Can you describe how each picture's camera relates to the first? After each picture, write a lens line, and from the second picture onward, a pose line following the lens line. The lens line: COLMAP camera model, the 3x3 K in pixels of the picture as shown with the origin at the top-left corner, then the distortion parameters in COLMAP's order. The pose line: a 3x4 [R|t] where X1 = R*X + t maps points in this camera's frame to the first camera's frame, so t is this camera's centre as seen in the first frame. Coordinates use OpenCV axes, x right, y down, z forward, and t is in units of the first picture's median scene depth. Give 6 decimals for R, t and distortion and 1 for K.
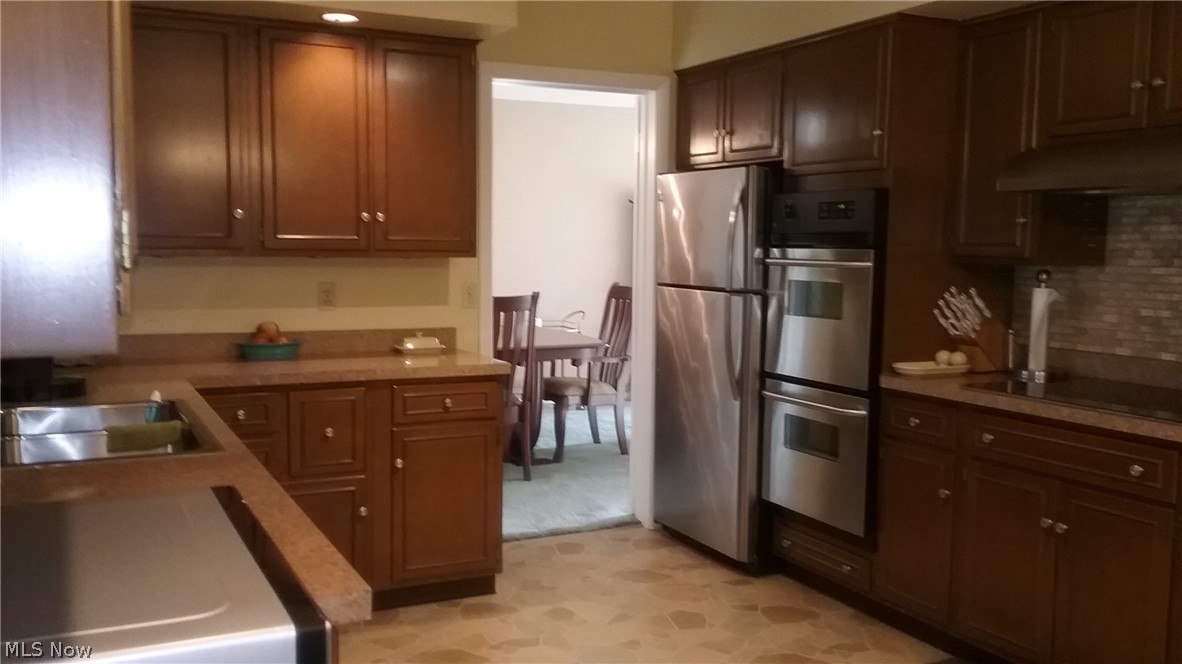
lens RADIAL K [[1067.2, 0, 583.1], [0, 1067.2, 335.1], [0, 0, 1]] dist [0.069831, -0.014138]
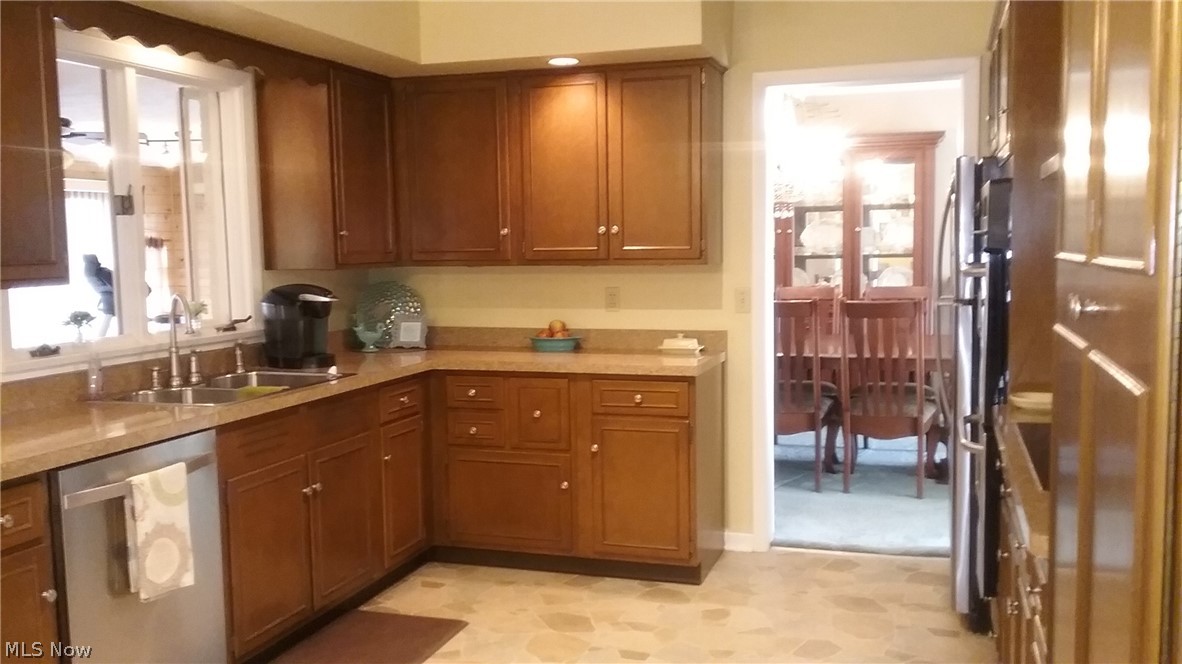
lens RADIAL K [[1067.2, 0, 585.5], [0, 1067.2, 332.8], [0, 0, 1]] dist [0.069831, -0.014138]
pose [[0.726814, 0.039089, -0.685721, 0.550004], [-0.039163, 0.999113, 0.015444, -0.017582], [0.685716, 0.015630, 0.727701, 0.159172]]
